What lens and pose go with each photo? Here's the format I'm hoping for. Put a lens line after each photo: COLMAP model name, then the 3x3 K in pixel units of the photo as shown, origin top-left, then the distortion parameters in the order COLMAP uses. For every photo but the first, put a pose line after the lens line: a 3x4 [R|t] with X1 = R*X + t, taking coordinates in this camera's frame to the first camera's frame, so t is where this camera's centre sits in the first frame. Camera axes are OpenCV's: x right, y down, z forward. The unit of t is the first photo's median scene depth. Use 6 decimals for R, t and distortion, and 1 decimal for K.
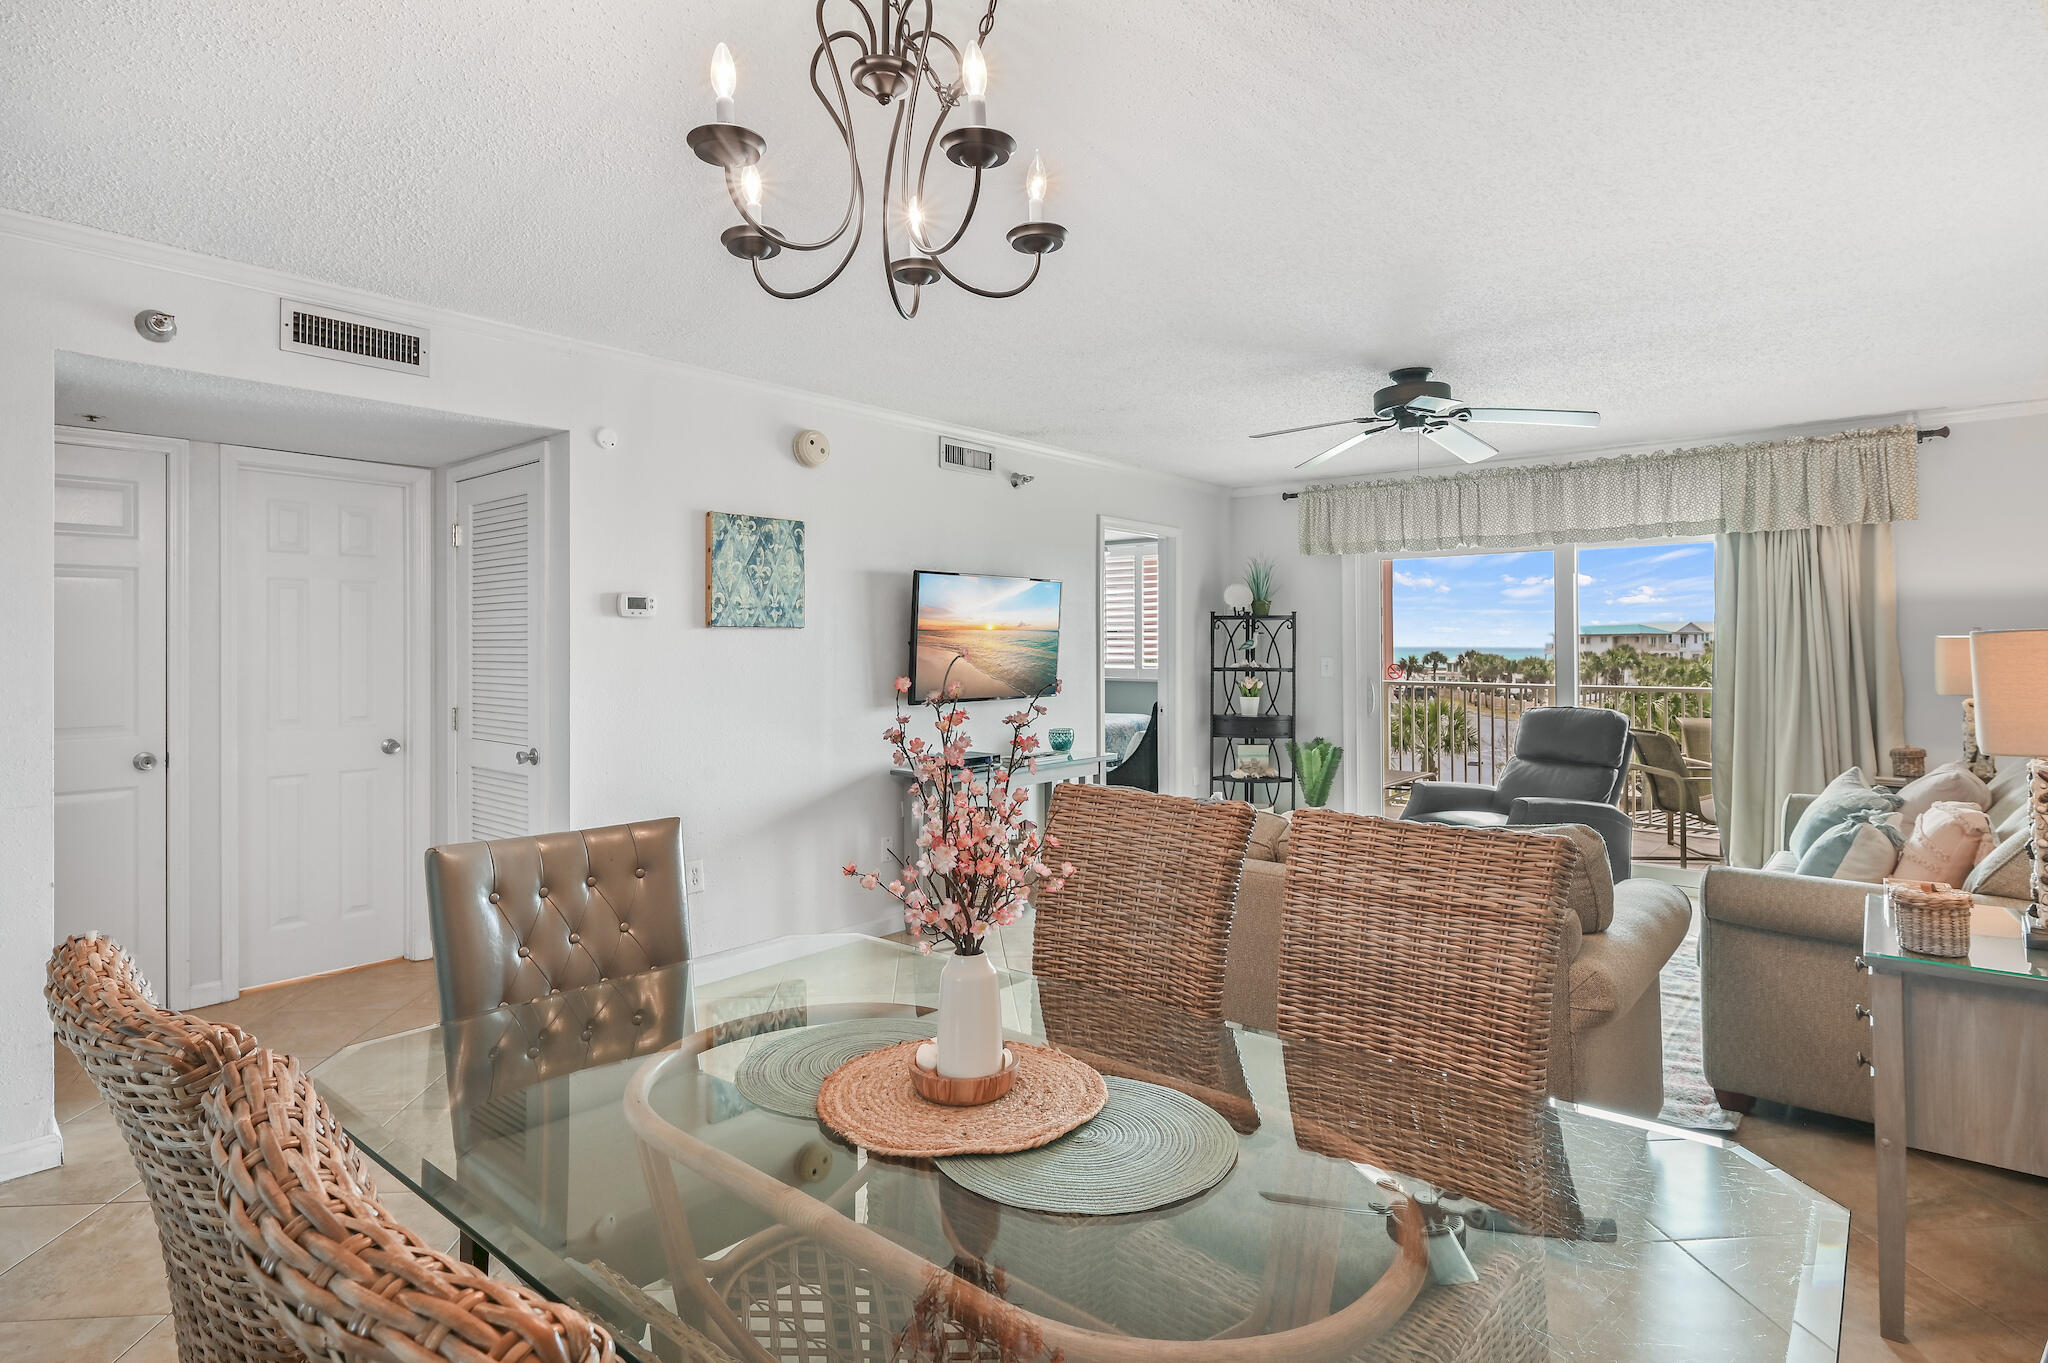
lens RADIAL K [[1053.9, 0, 1027.4], [0, 1053.9, 644.3], [0, 0, 1]] dist [0.000154, 0.000149]
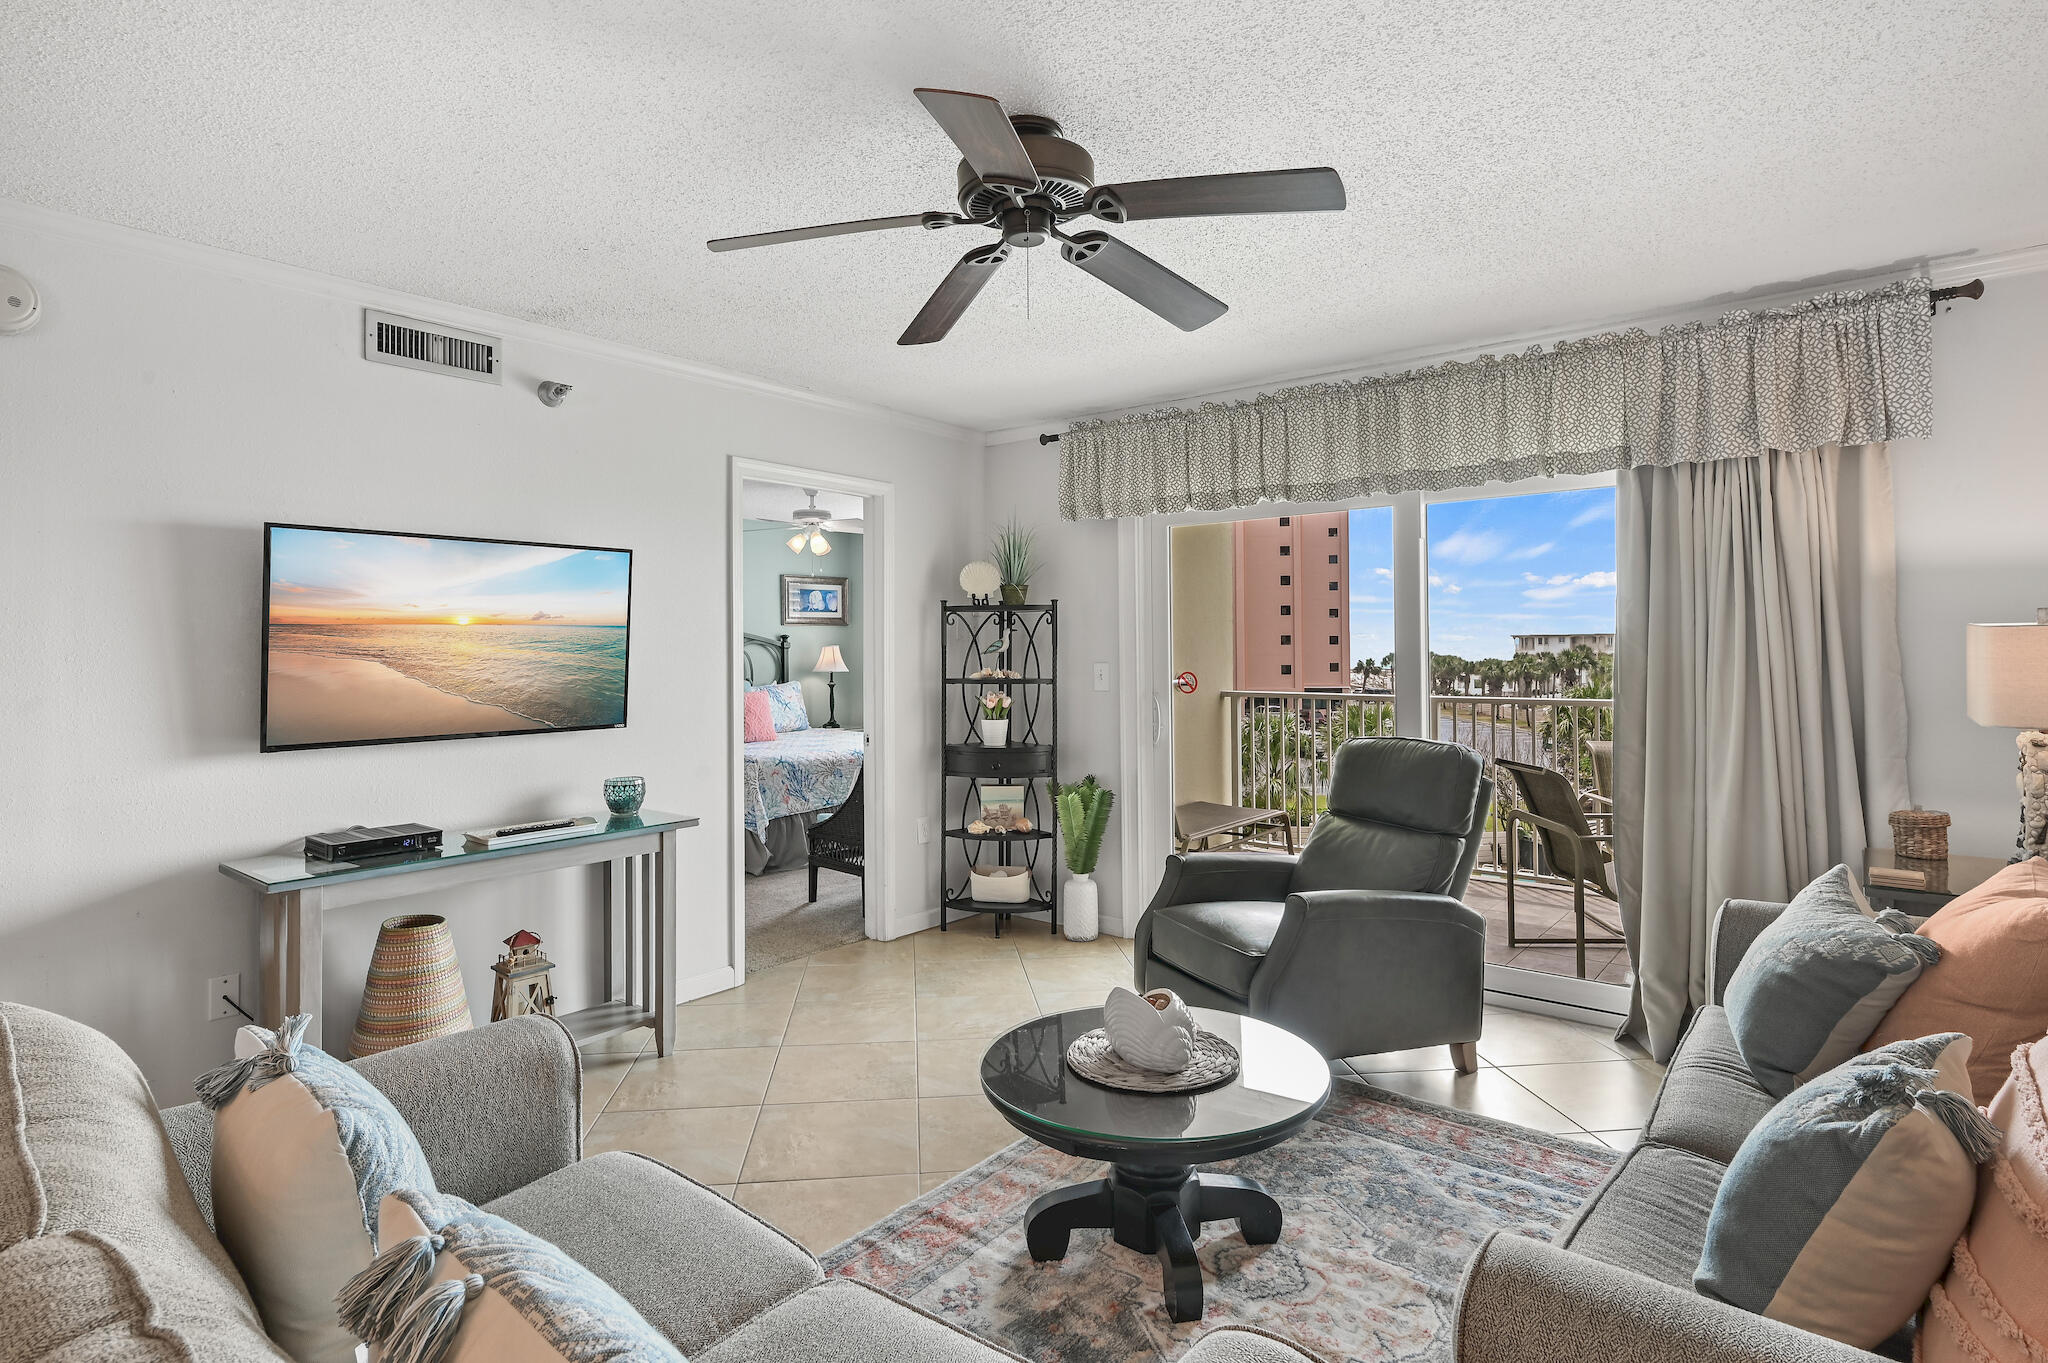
lens RADIAL K [[1057.3, 0, 1025.6], [0, 1057.3, 653.2], [0, 0, 1]] dist [0.001588, -0.000265]
pose [[0.999548, -0.006414, 0.029356, 0.256153], [0.006283, 0.999970, 0.004566, 0.002181], [-0.029385, -0.004380, 0.999559, 0.341723]]
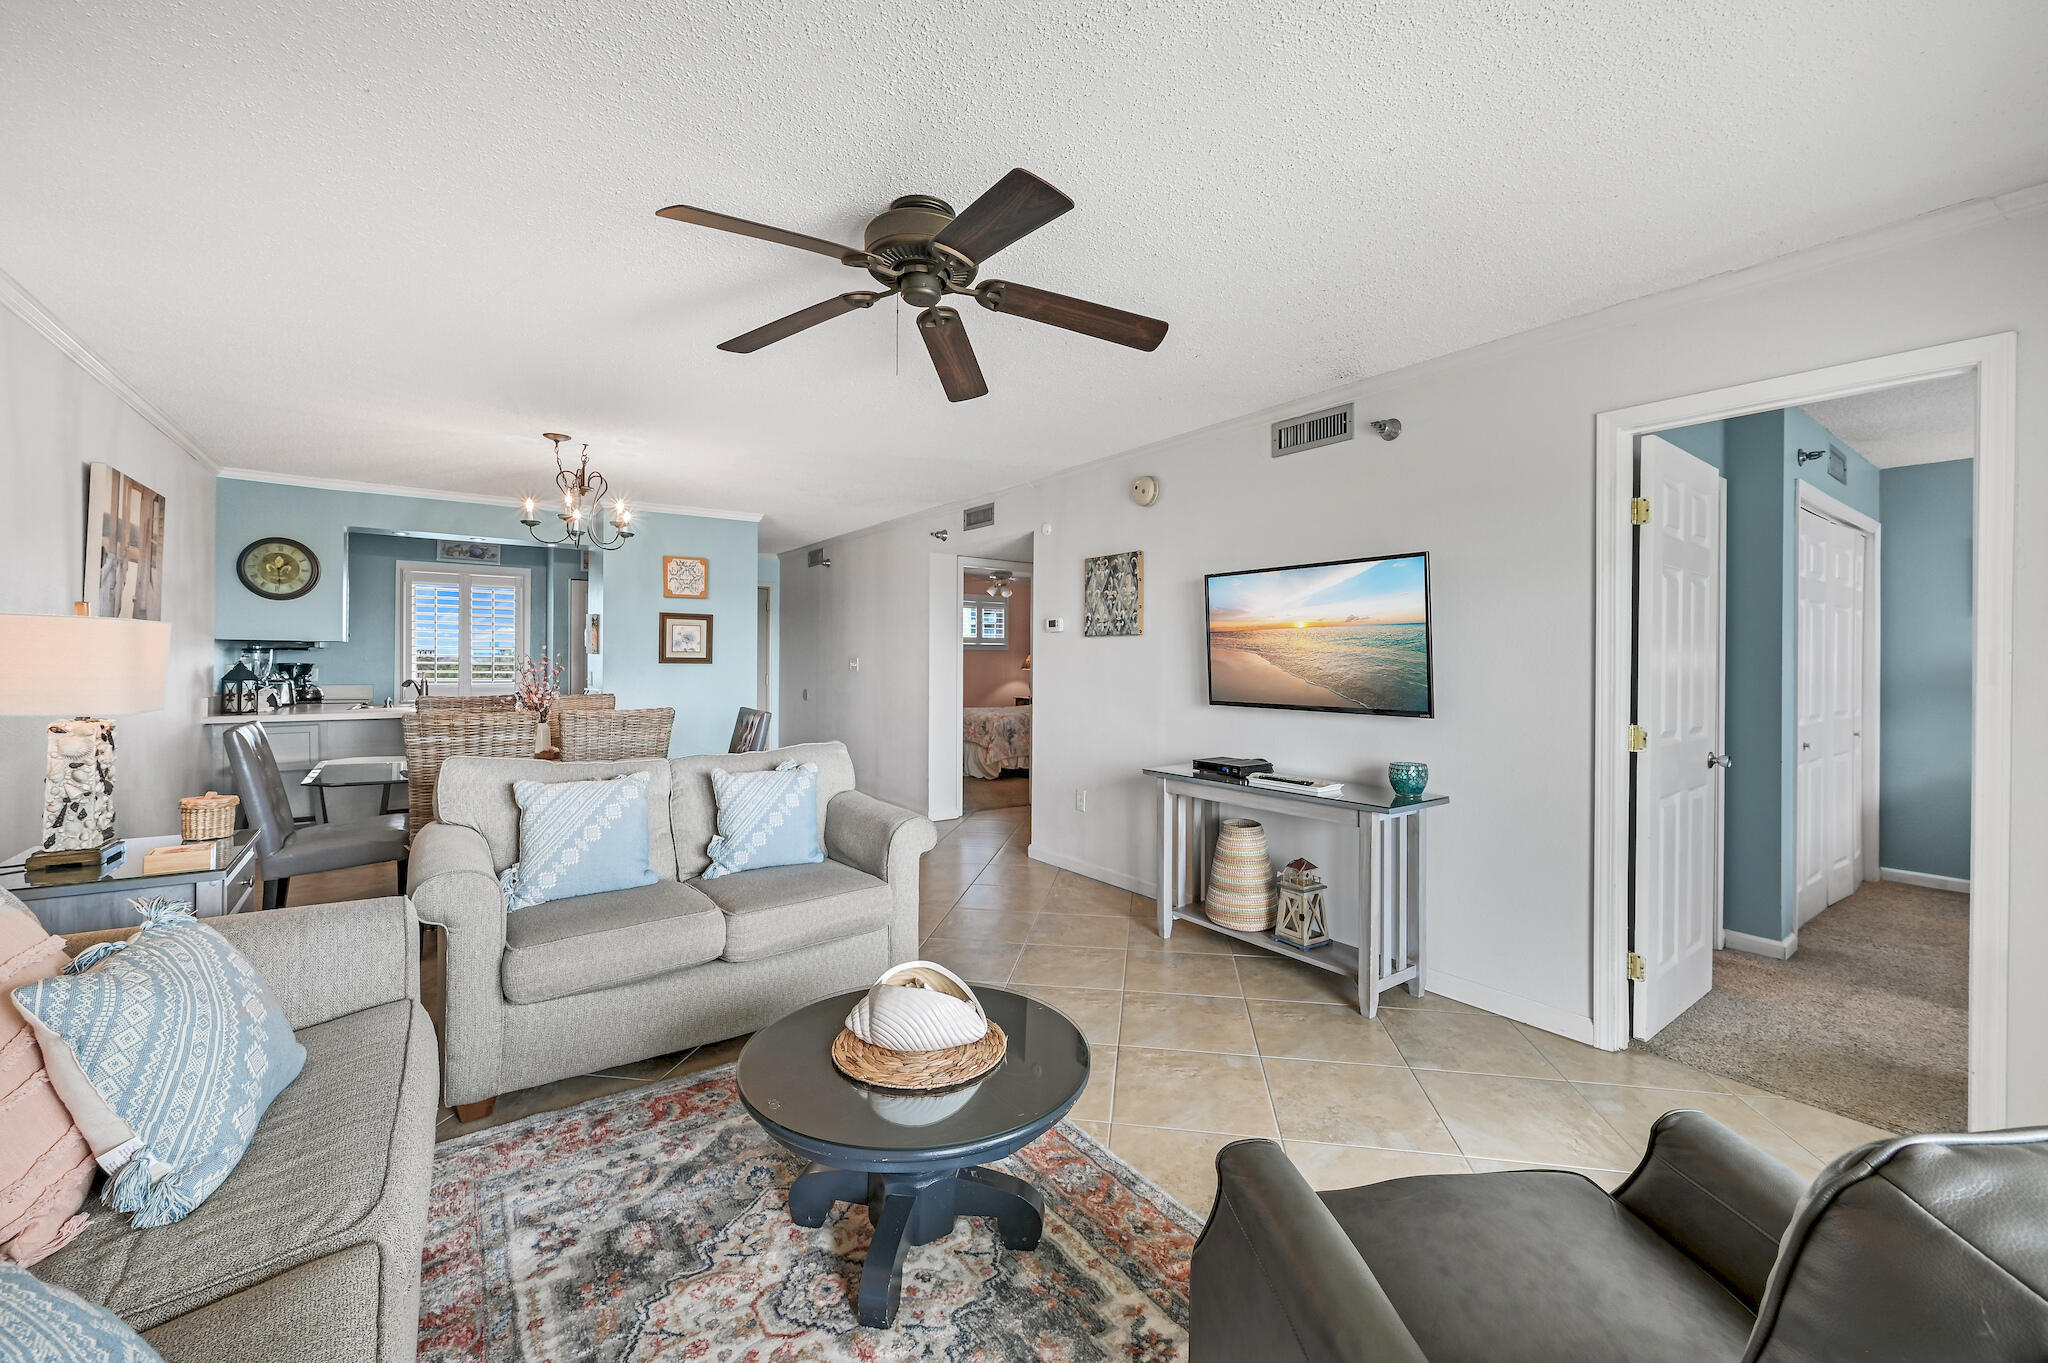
lens RADIAL K [[823.2, 0, 1027.2], [0, 823.2, 669.0], [0, 0, 1]] dist [0.000519, -0.000022]
pose [[-0.245552, 0.008648, -0.969345, 0.620670], [-0.005601, 0.999931, 0.010340, 0.013316], [0.969367, 0.007968, -0.245486, 0.878852]]
